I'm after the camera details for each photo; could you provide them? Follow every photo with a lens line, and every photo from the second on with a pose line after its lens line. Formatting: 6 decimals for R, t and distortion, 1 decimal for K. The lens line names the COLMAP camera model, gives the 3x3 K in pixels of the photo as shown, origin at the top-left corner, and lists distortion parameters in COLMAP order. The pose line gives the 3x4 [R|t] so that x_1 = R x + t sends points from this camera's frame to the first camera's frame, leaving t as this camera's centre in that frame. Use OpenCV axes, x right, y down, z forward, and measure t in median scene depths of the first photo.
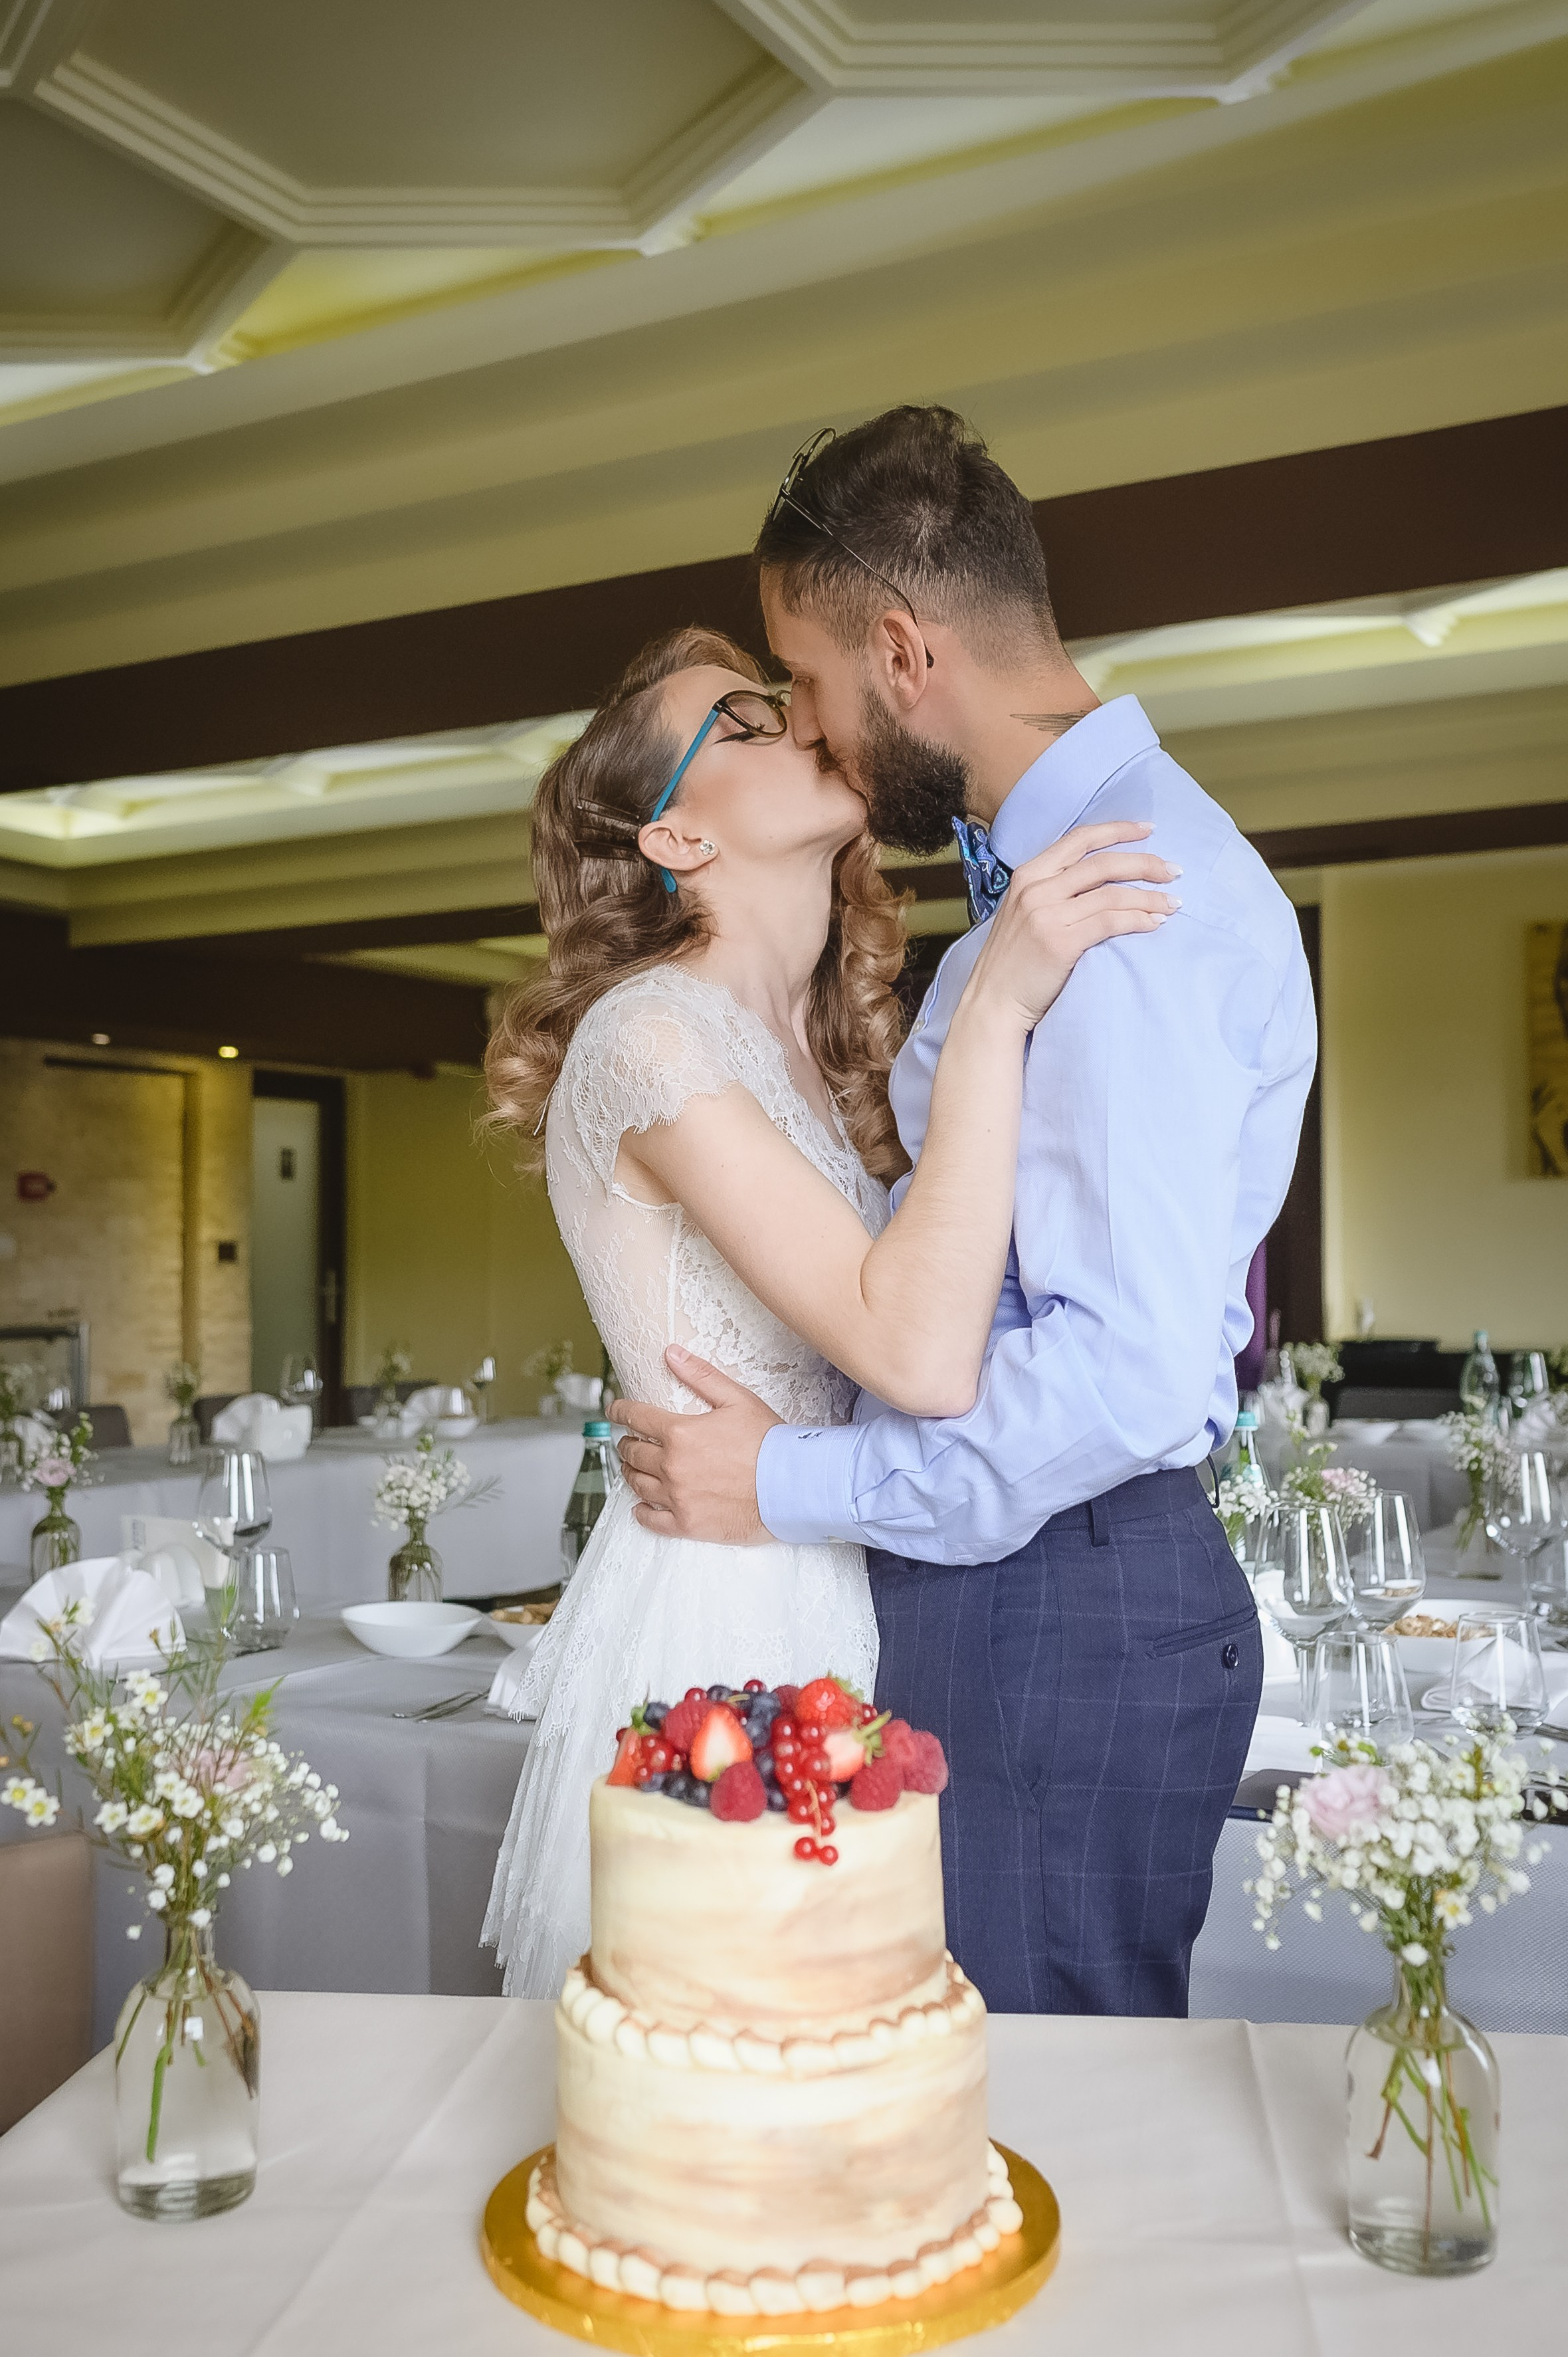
lens RADIAL K [[1957.8, 0, 769.3], [0, 1957.8, 1198.8], [0, 0, 1]] dist [-0.005176, 0.013133]
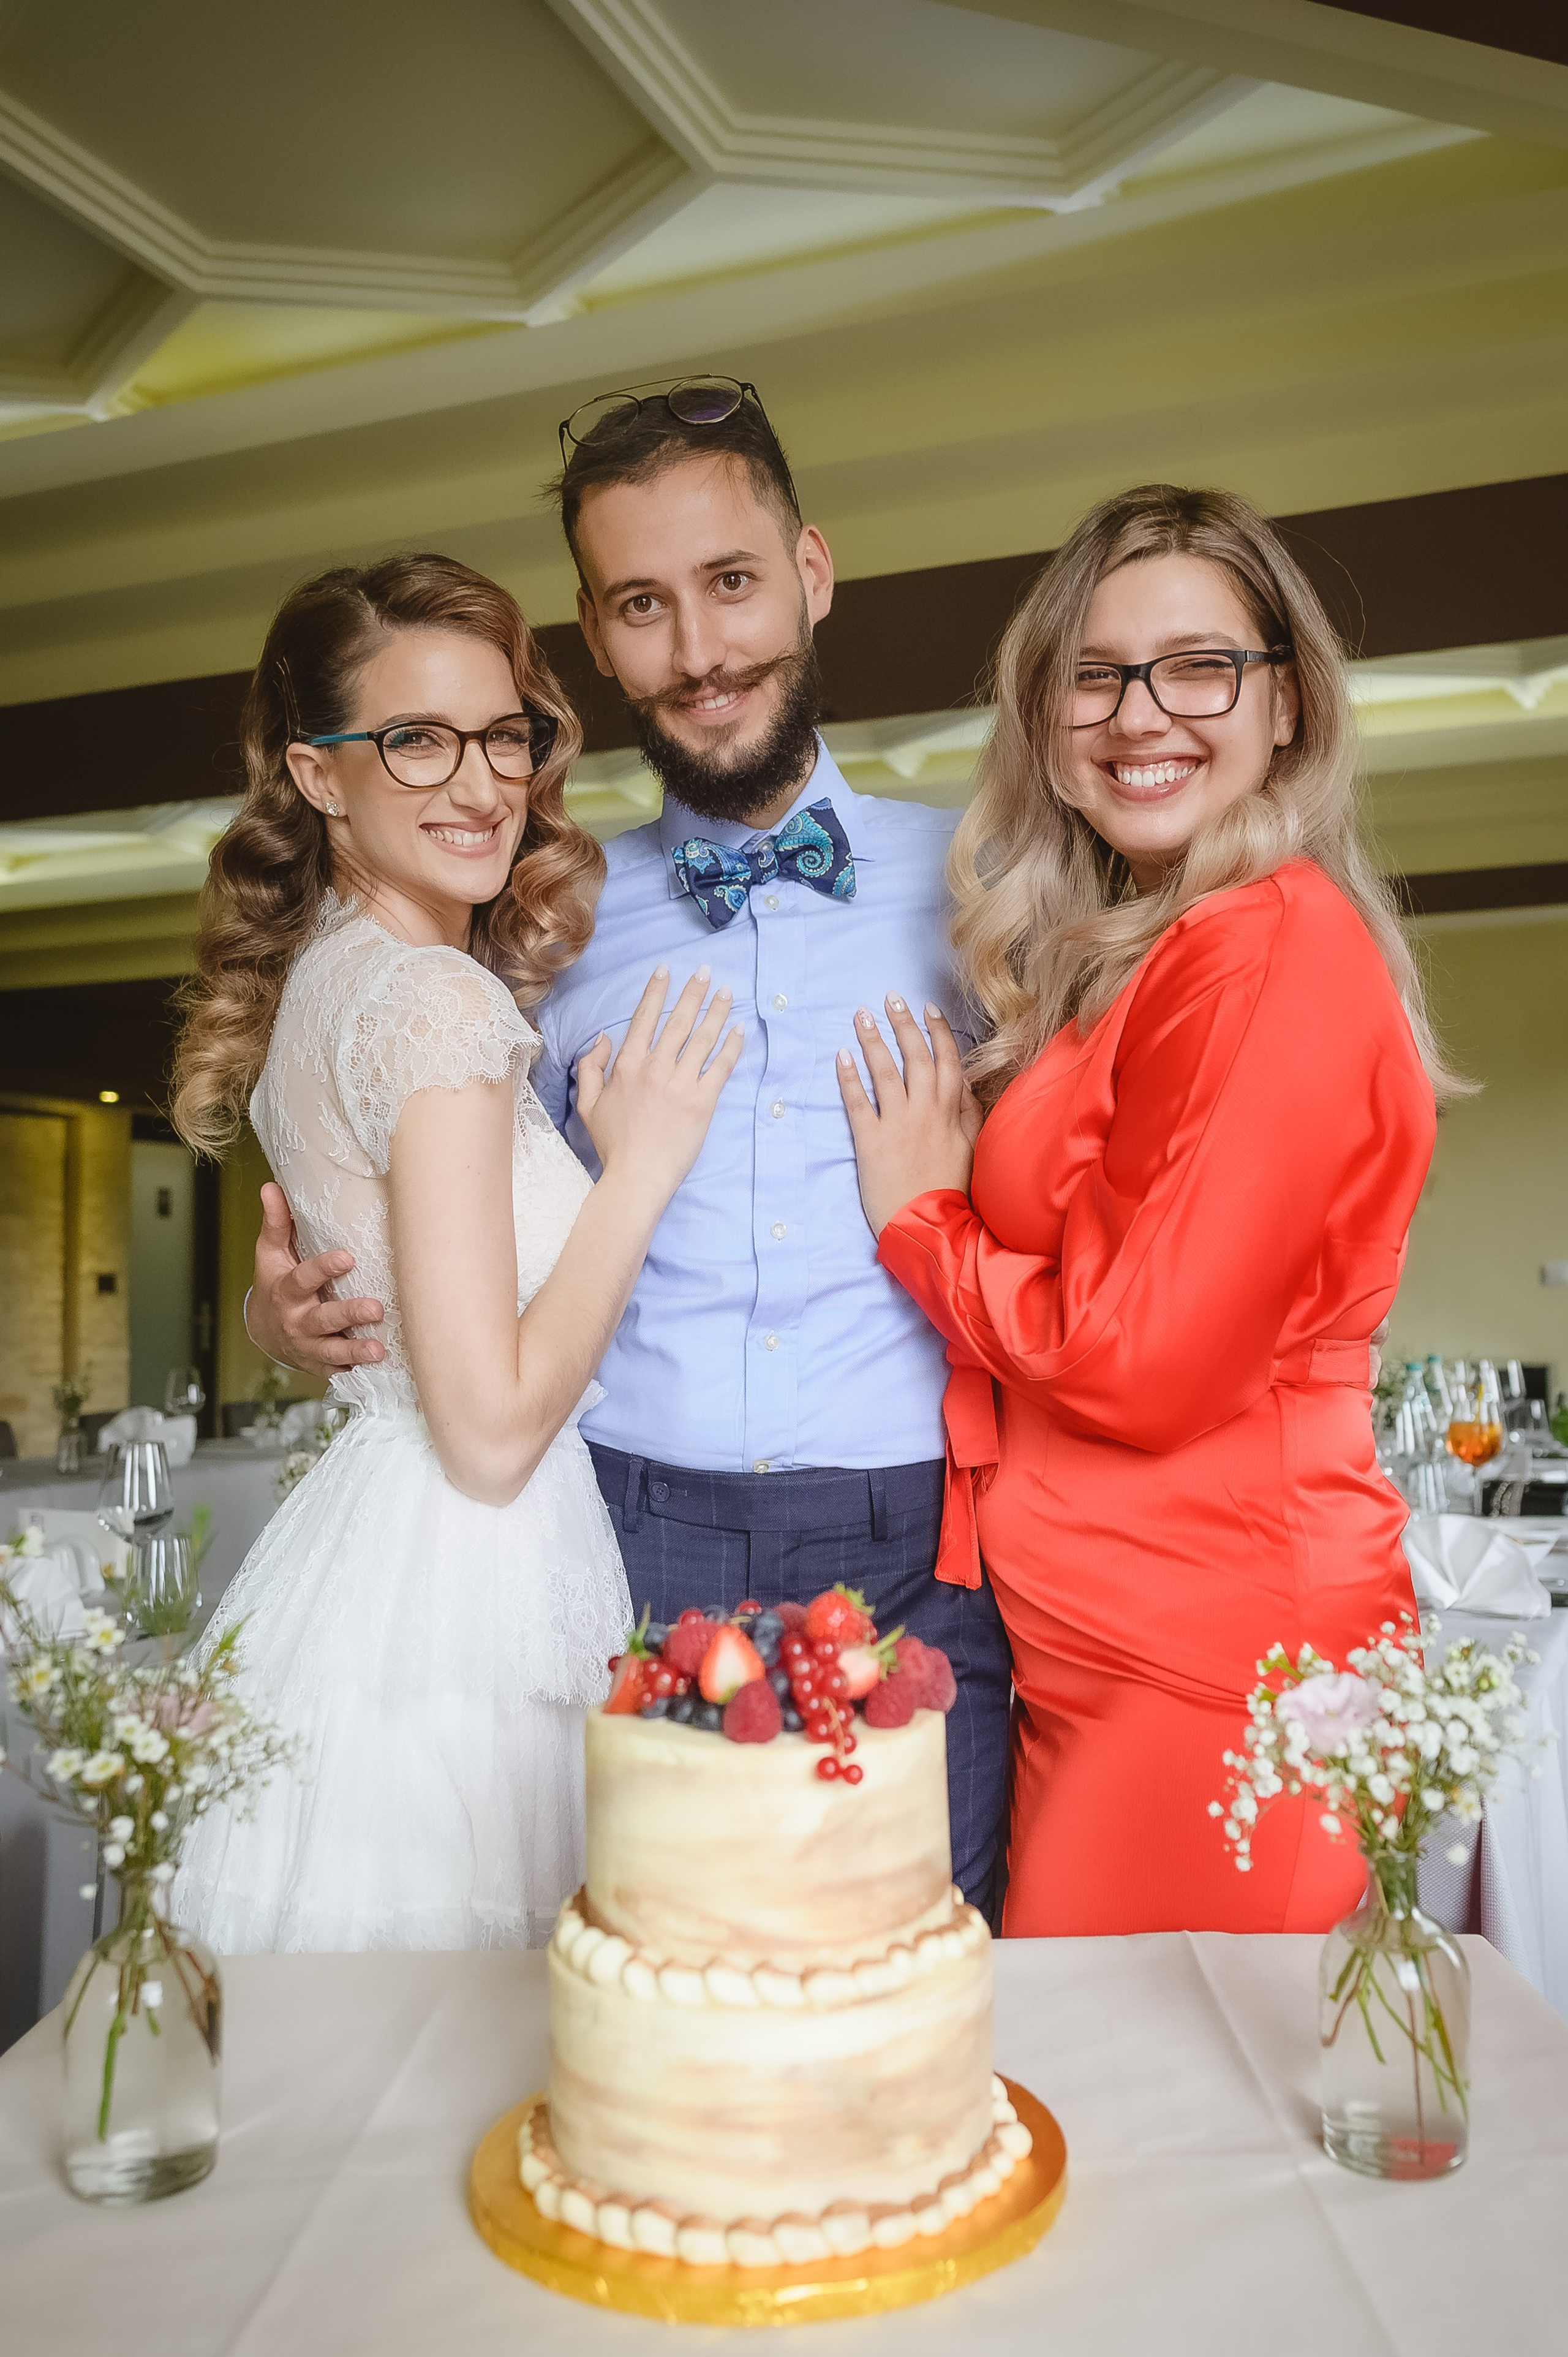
lens RADIAL K [[1665.3, 0, 772.0], [0, 1665.3, 1249.9], [0, 0, 1]] dist [0.000957, 0.008003]
pose [[0.992653, 0.001120, 0.120993, -0.102648], [0.000296, 0.999932, -0.011687, 0.084234], [-0.120998, 0.011637, 0.992585, 0.183551]]
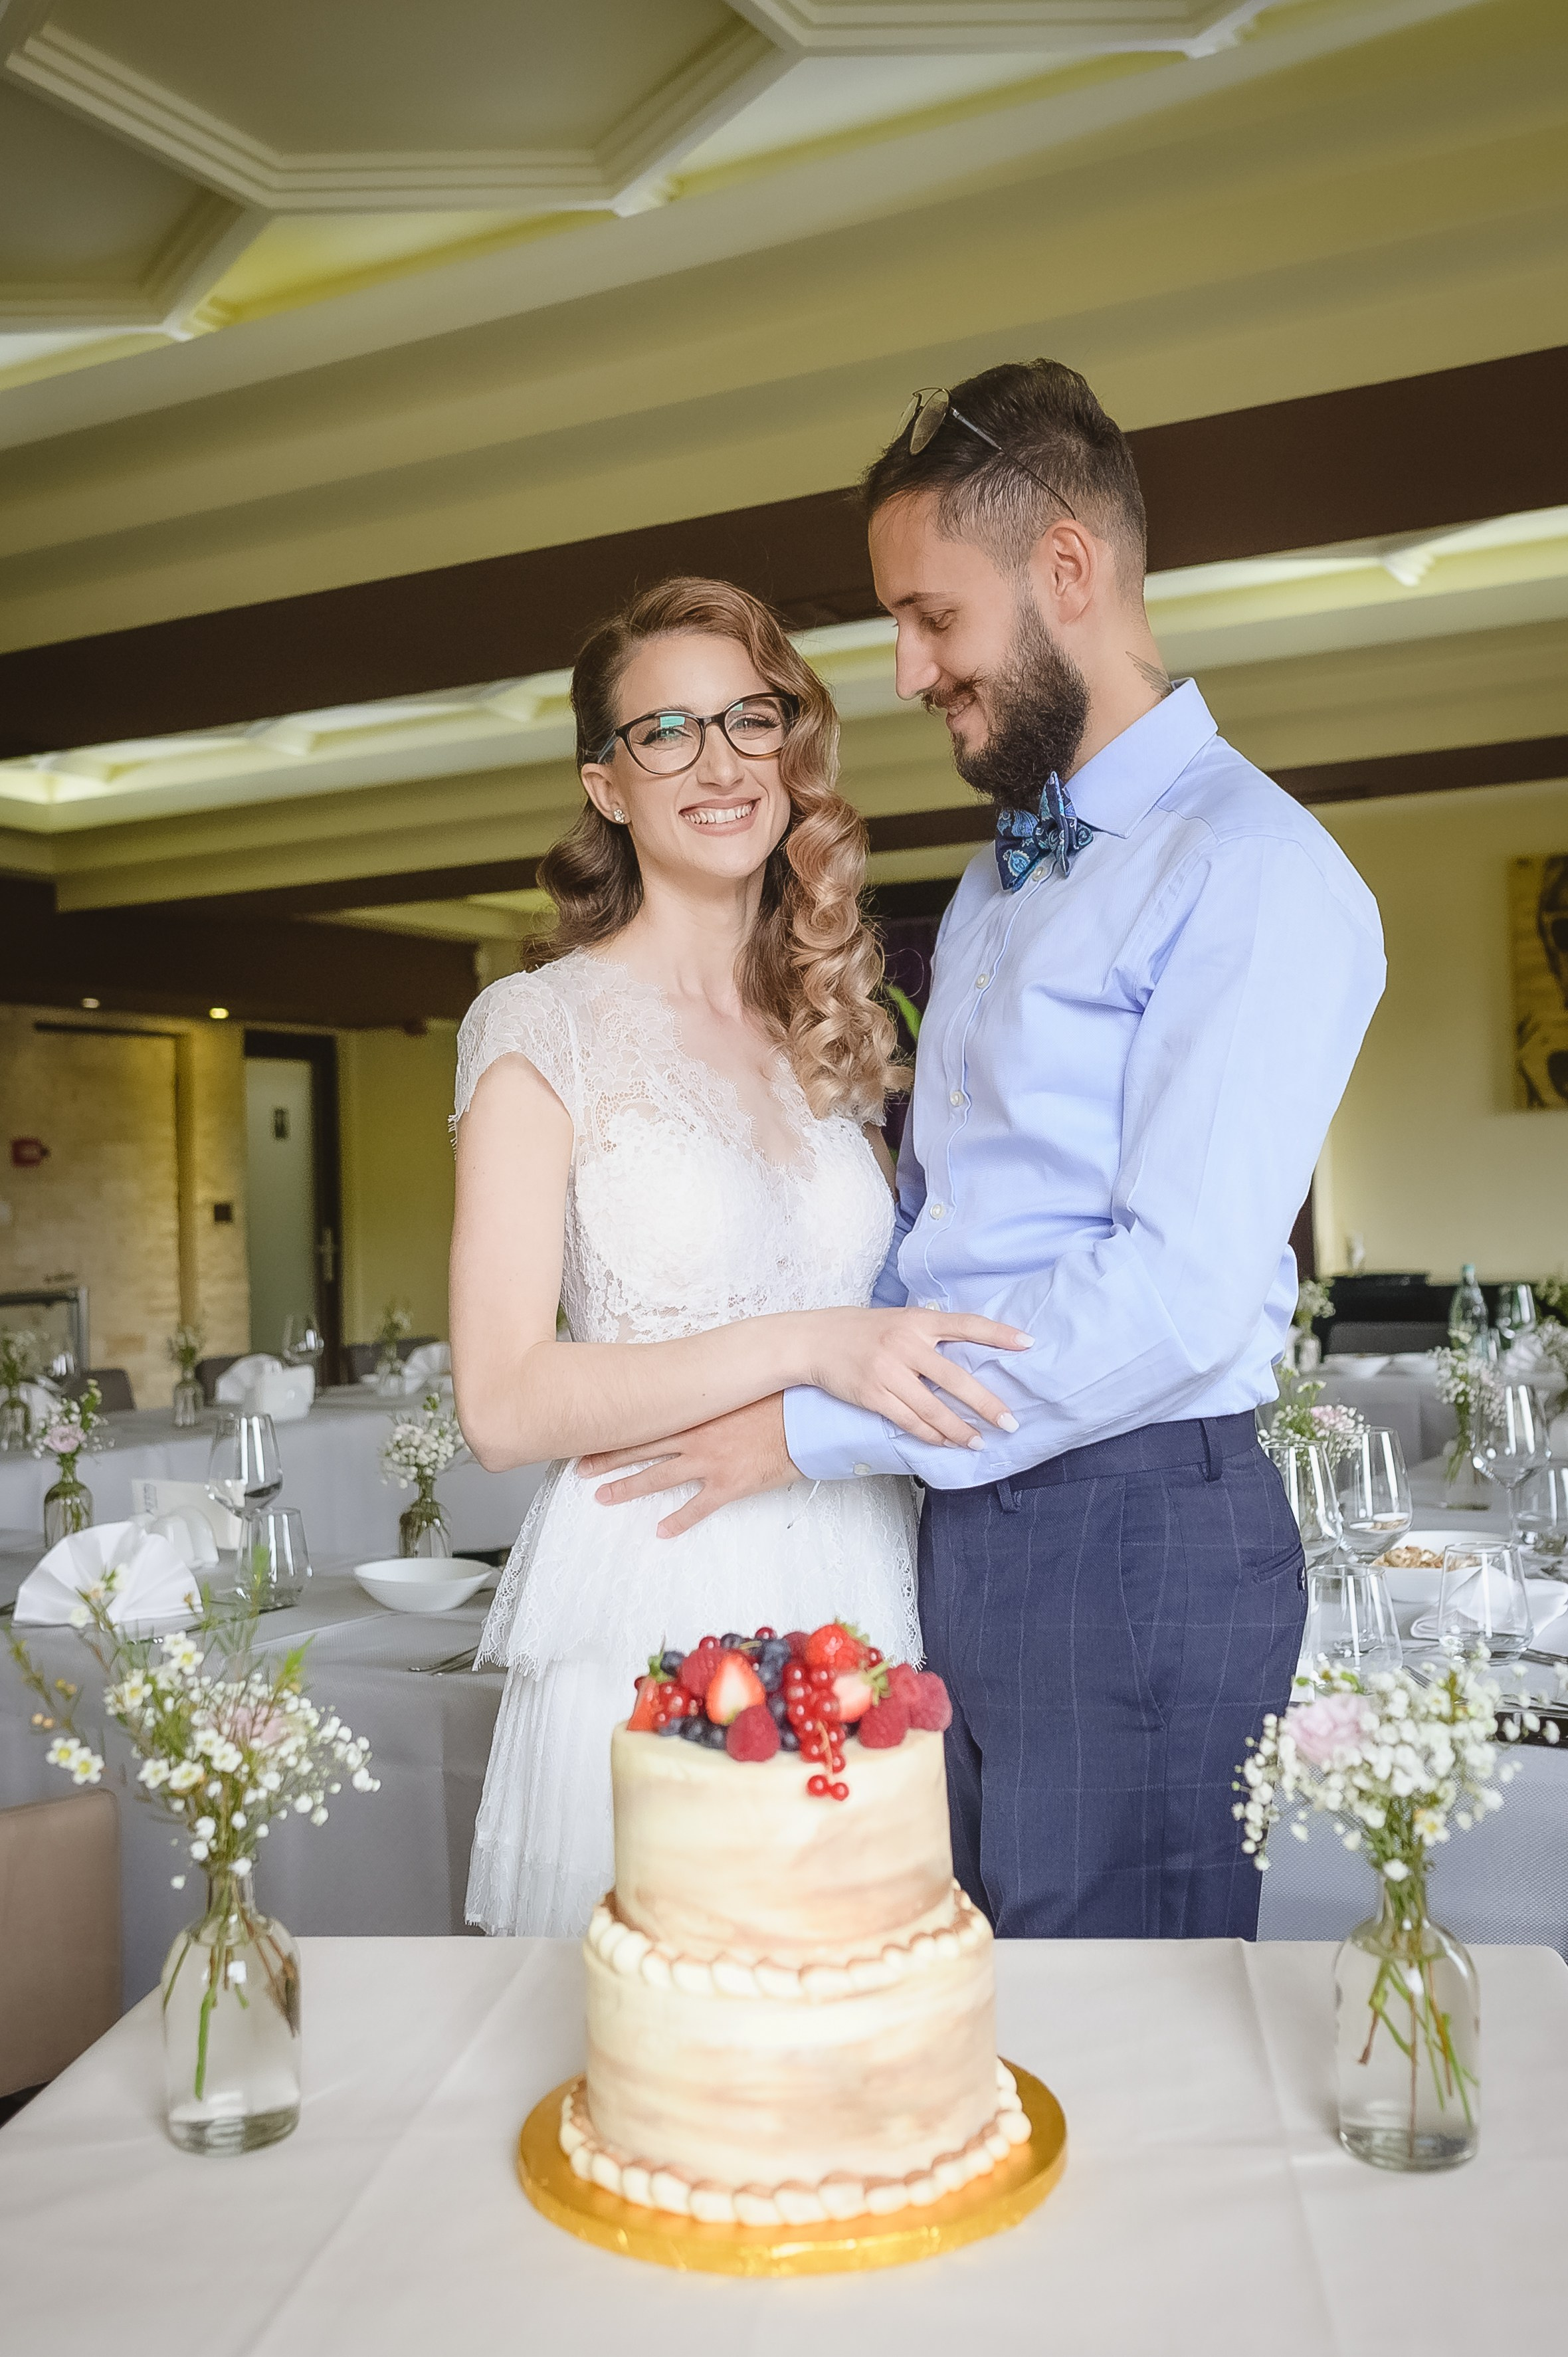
lens RADIAL K [[1972.5, 0, 784.0], [0, 1972.5, 1178.5], [0, 0, 1]] dist [-0.002515, 0.010638]
pose [[0.999683, -0.022539, 0.011218, -0.004116], [0.022319, 0.999564, 0.019319, -0.014999], [-0.011649, -0.019062, 0.999750, -0.052789]]
